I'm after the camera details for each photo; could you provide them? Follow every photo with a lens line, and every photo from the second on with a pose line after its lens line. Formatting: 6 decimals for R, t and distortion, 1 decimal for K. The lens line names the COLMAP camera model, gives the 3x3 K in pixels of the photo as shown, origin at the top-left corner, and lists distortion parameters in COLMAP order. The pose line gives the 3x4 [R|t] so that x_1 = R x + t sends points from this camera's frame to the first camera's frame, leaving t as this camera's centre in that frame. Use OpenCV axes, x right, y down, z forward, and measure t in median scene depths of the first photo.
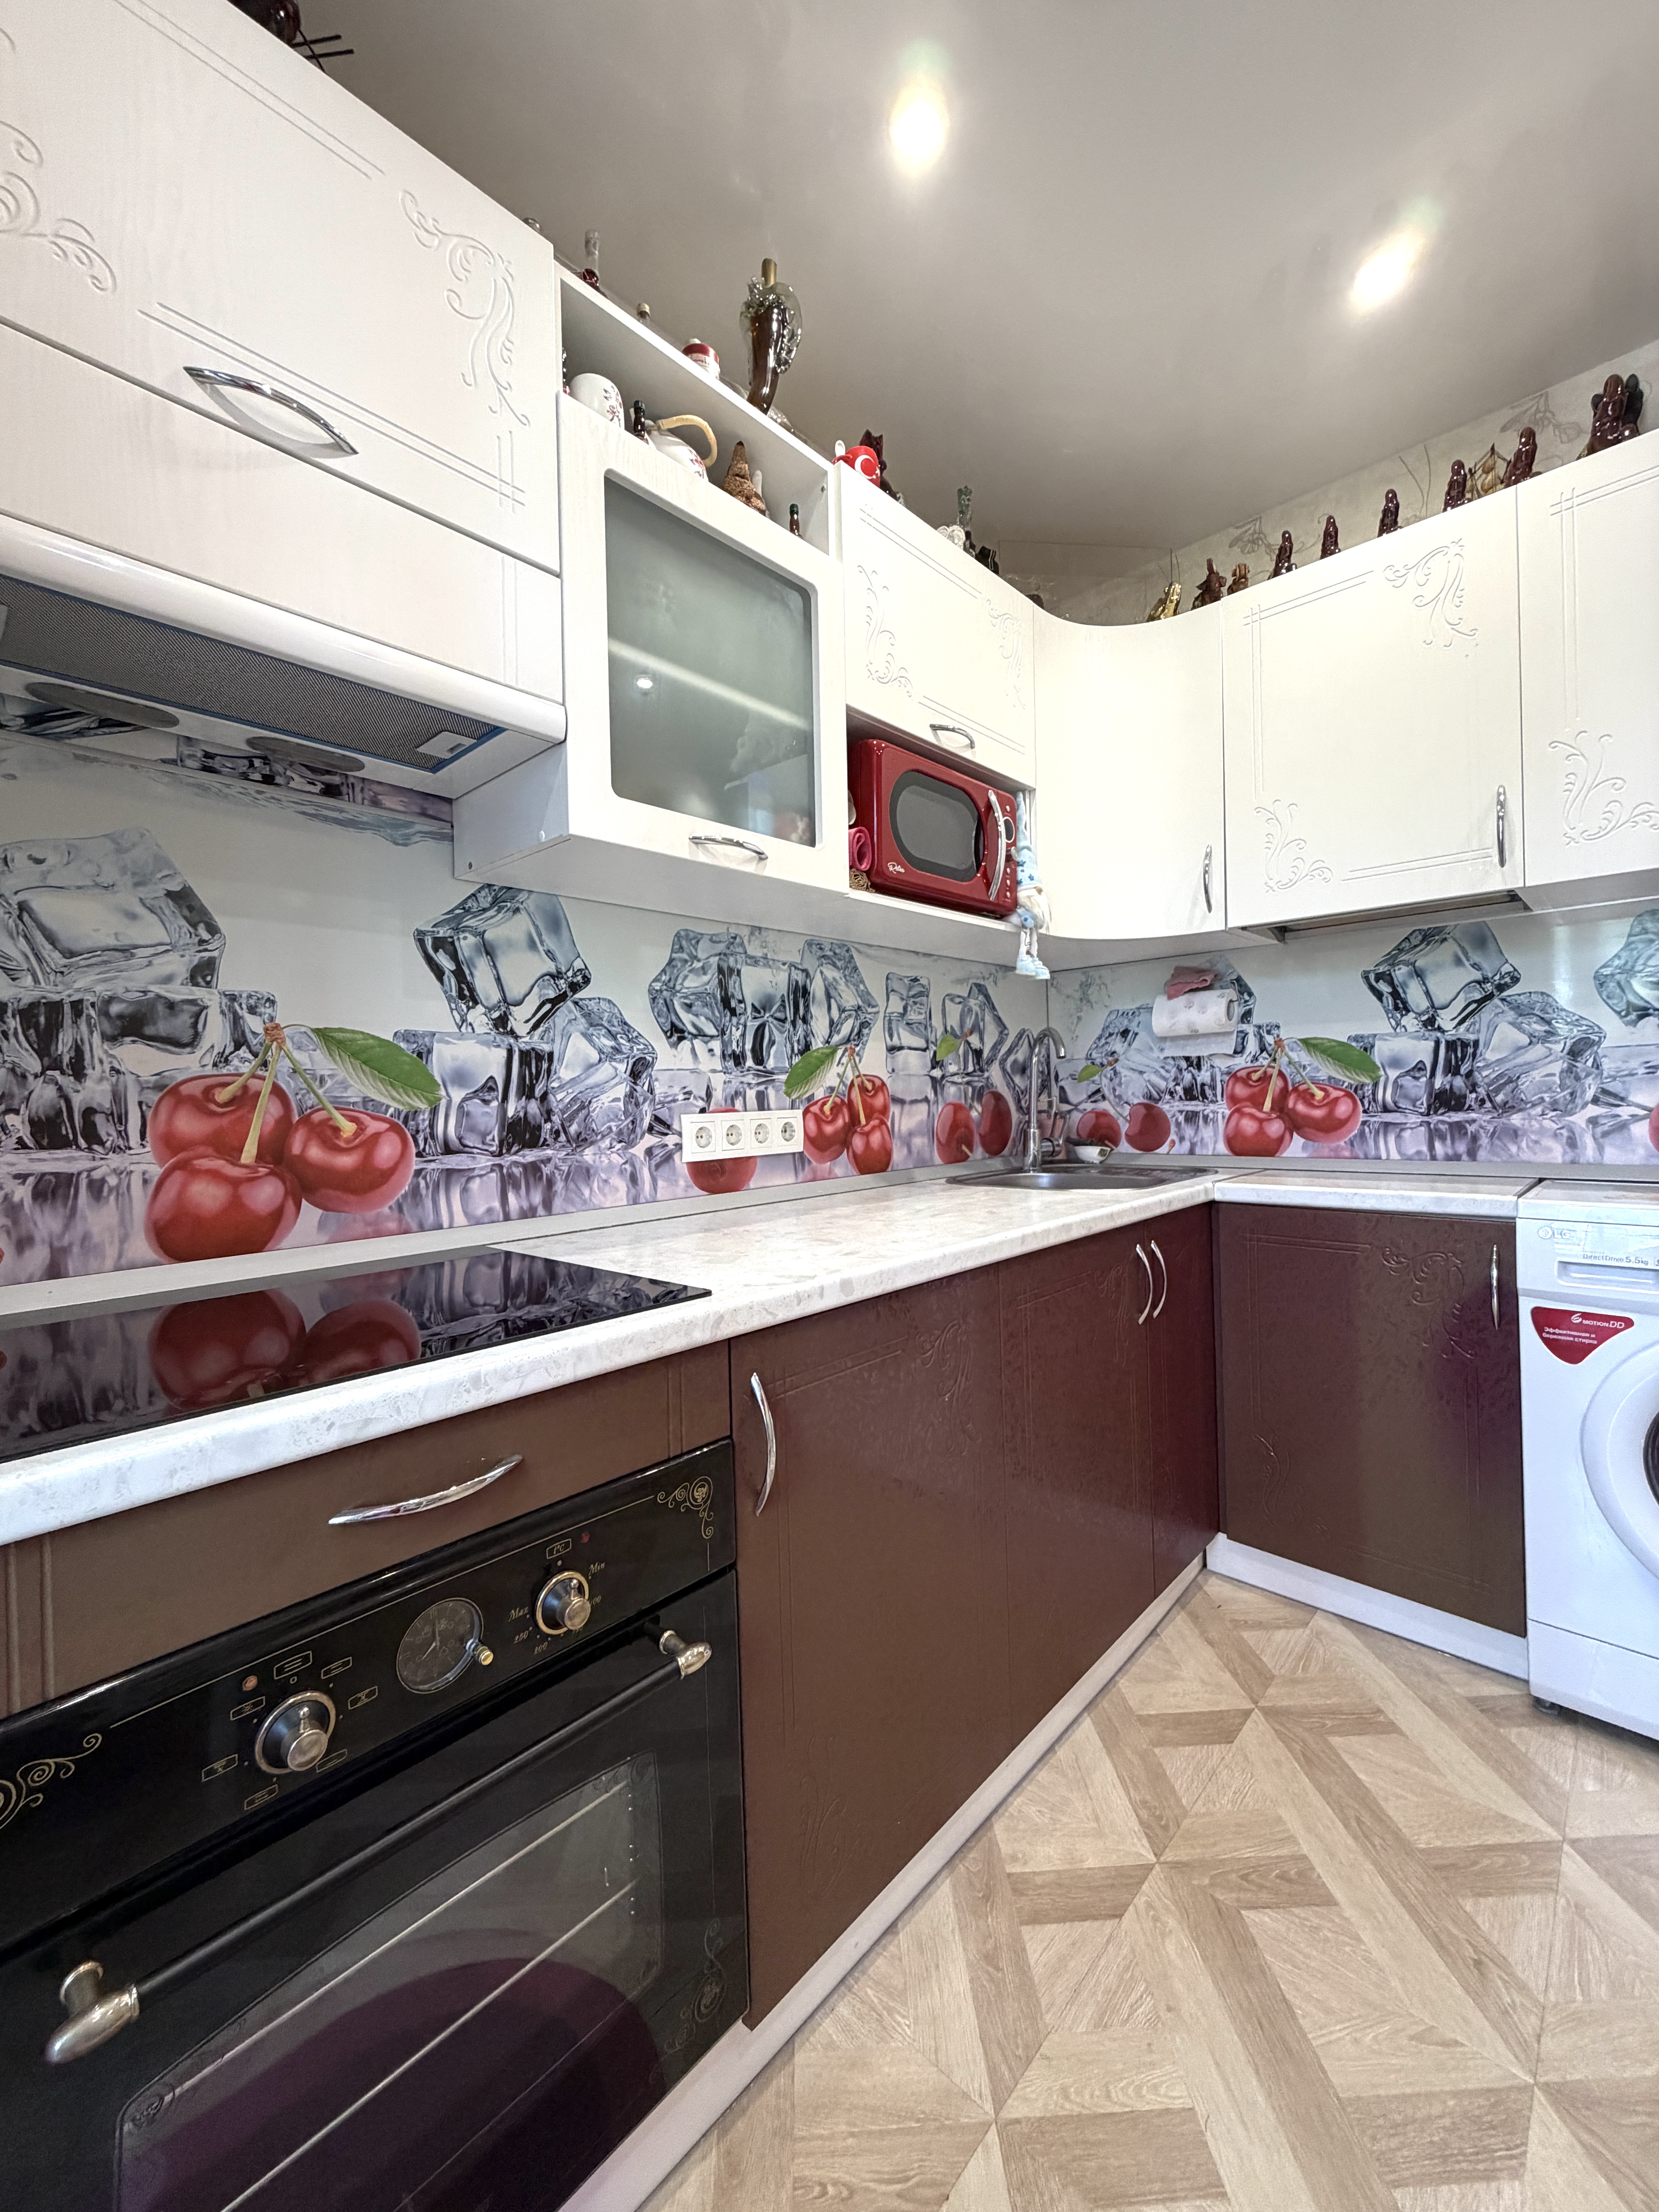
lens RADIAL K [[883.1, 0, 828.3], [0, 883.1, 1099.2], [0, 0, 1]] dist [0.000685, -0.000233]
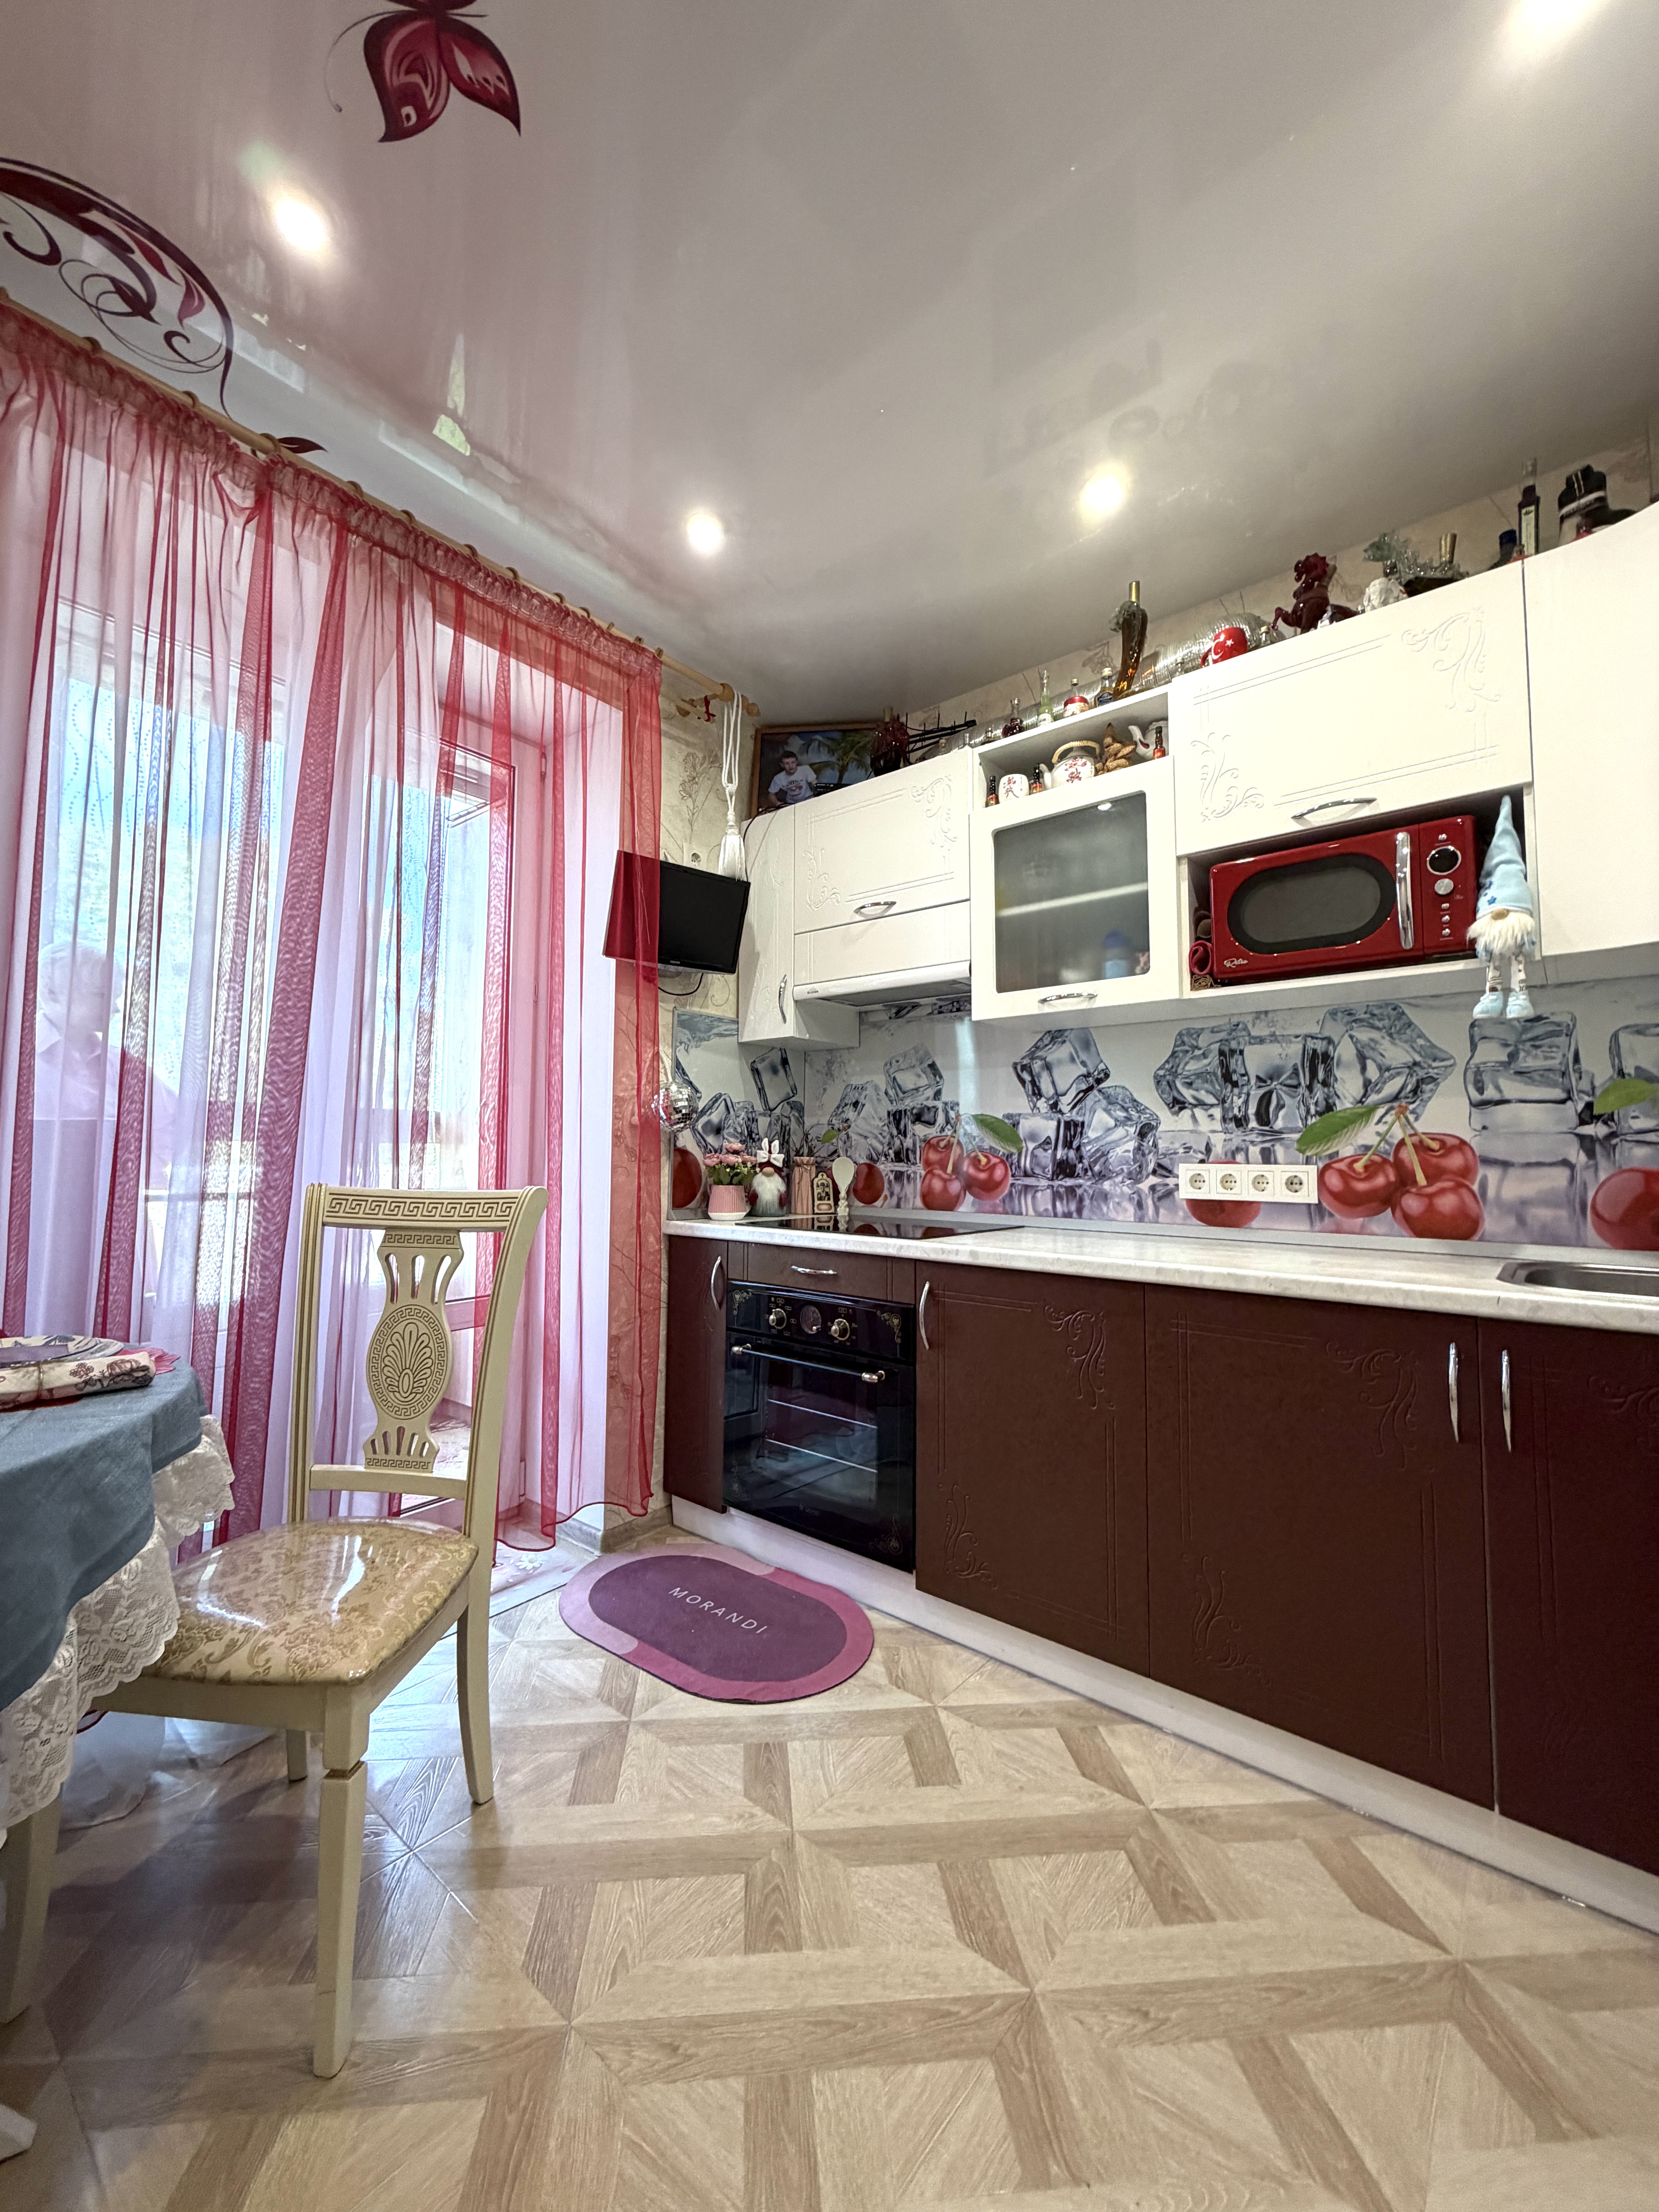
lens RADIAL K [[883.1, 0, 829.7], [0, 883.1, 1100.1], [0, 0, 1]] dist [0.000685, -0.000233]
pose [[0.057154, -0.031301, -0.997875, 1.239573], [-0.012912, 0.999402, -0.032088, -0.031561], [0.998282, 0.014719, 0.056715, 0.392871]]
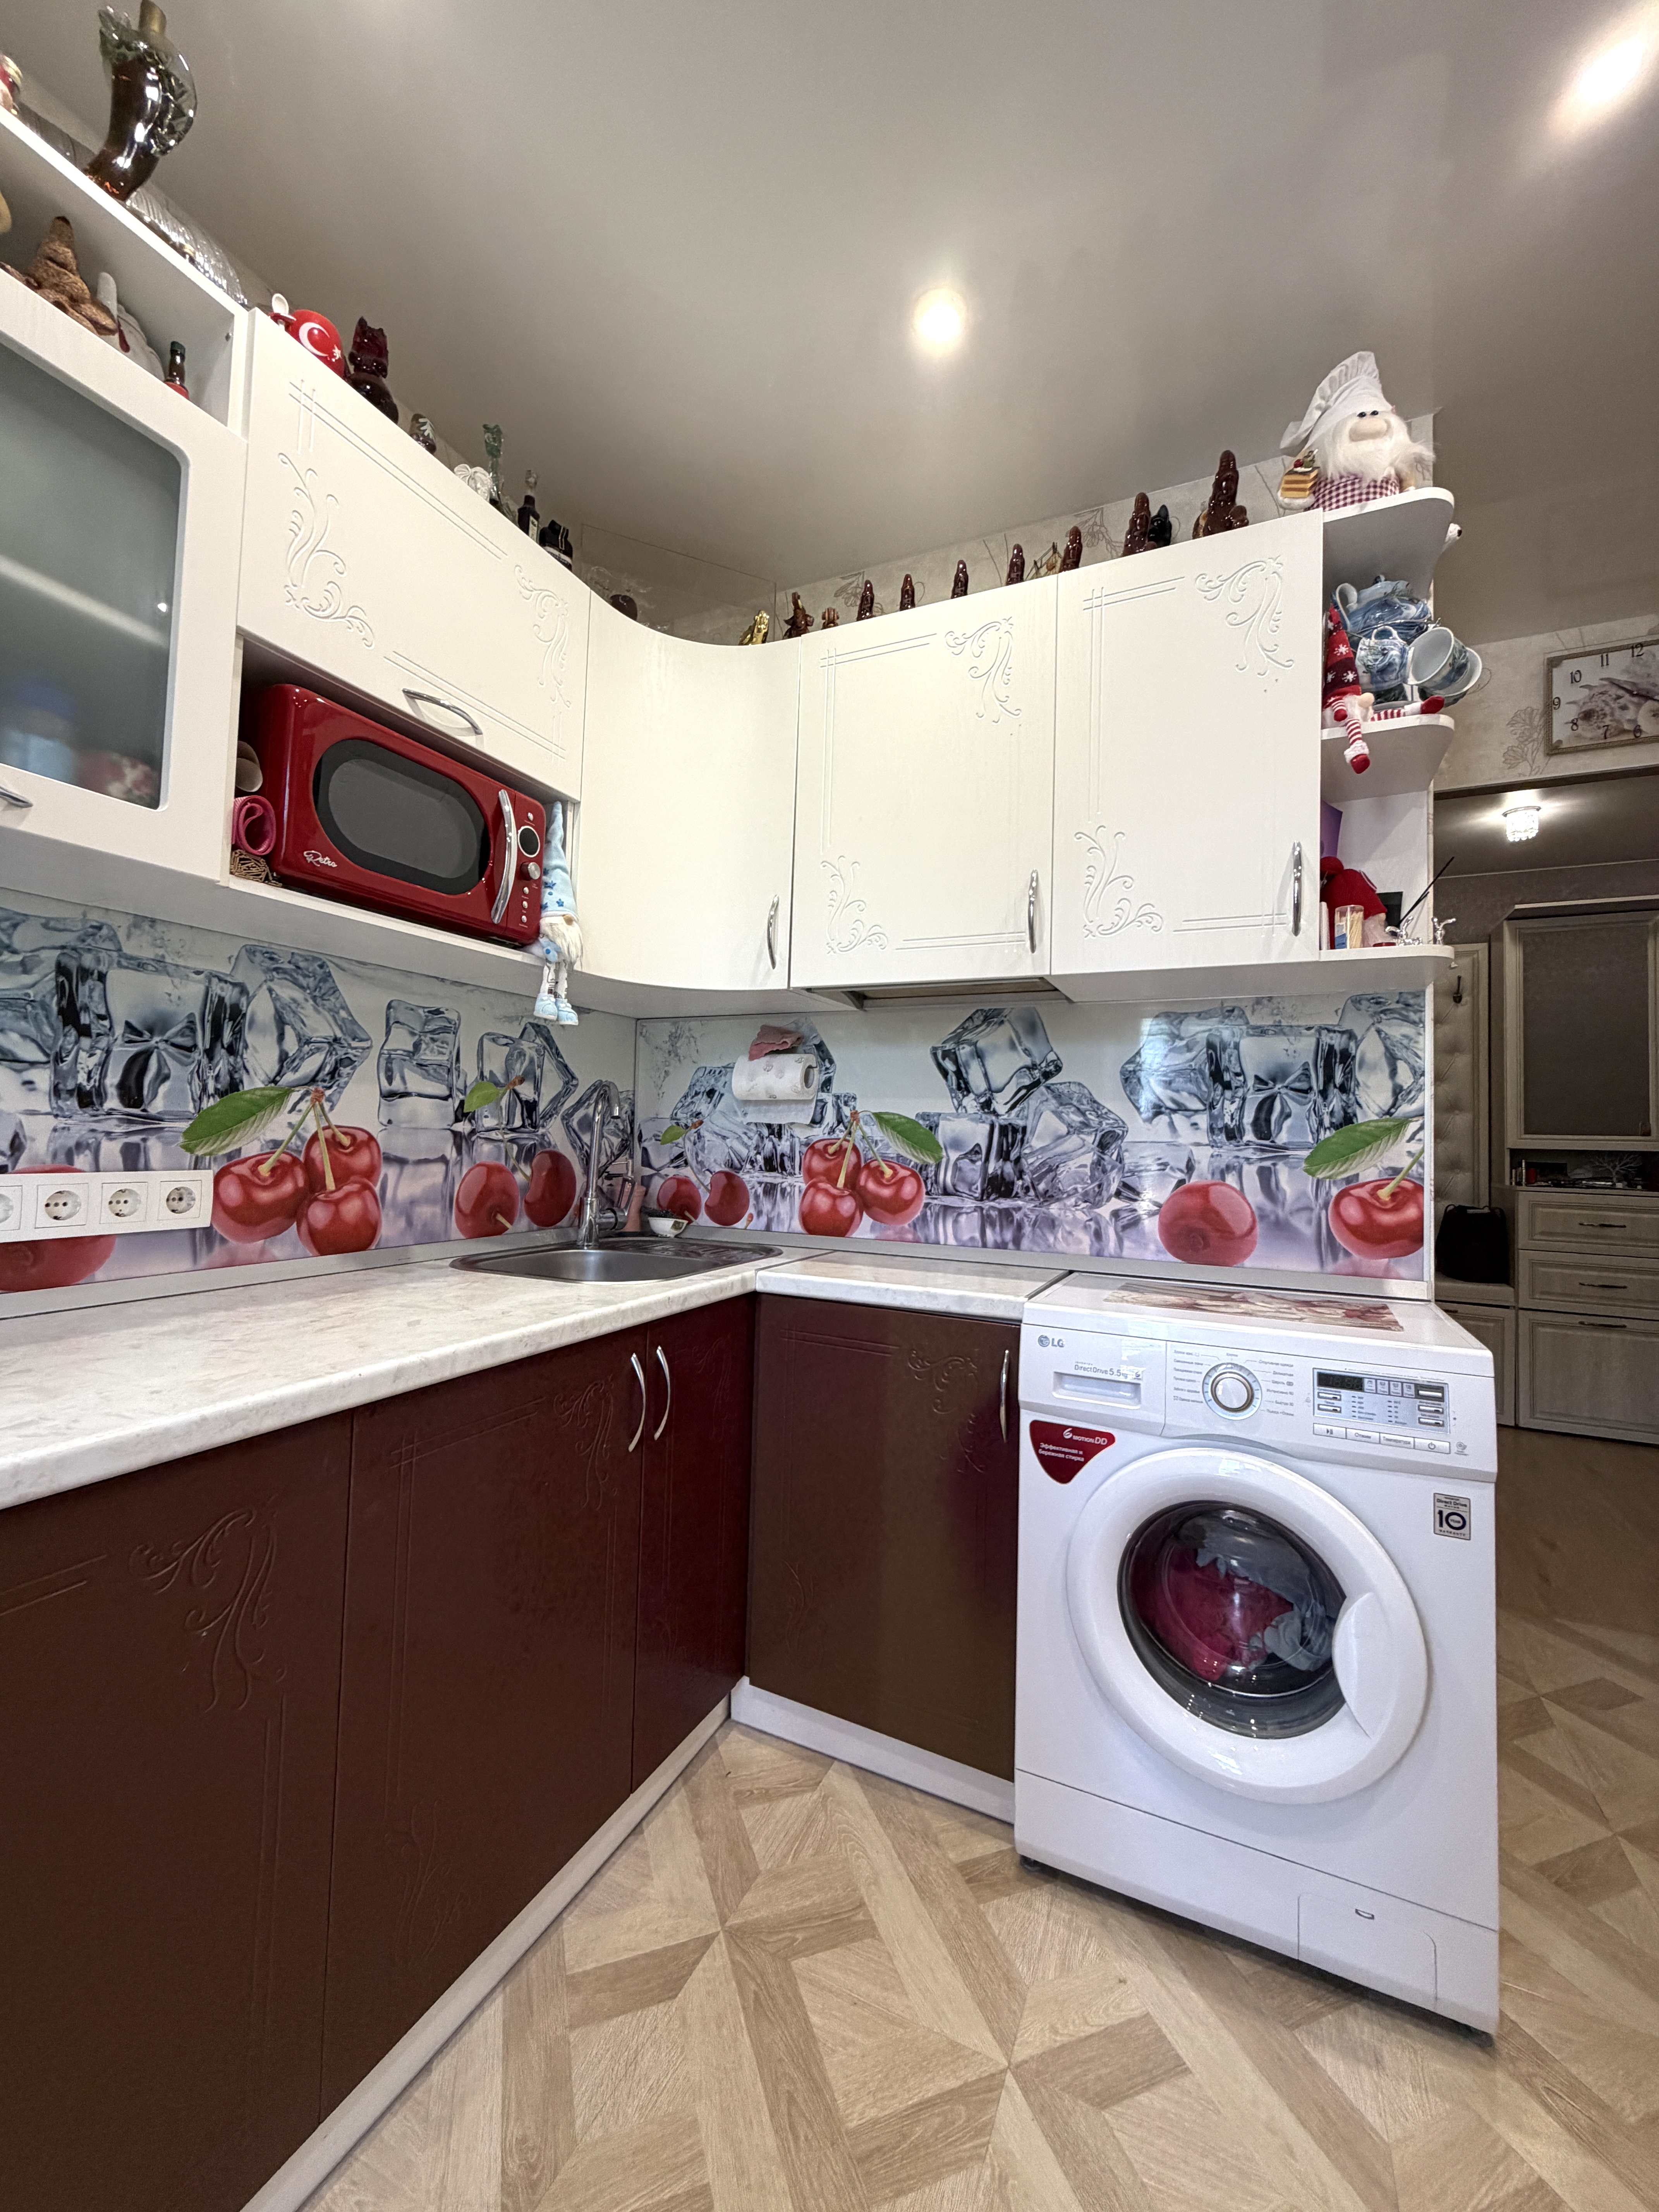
lens RADIAL K [[883.1, 0, 827.1], [0, 883.1, 1098.3], [0, 0, 1]] dist [0.000685, -0.000233]
pose [[0.950080, 0.065599, 0.305031, 0.274048], [-0.050864, 0.997134, -0.056015, -0.039357], [-0.307831, 0.037703, 0.950694, 0.160673]]
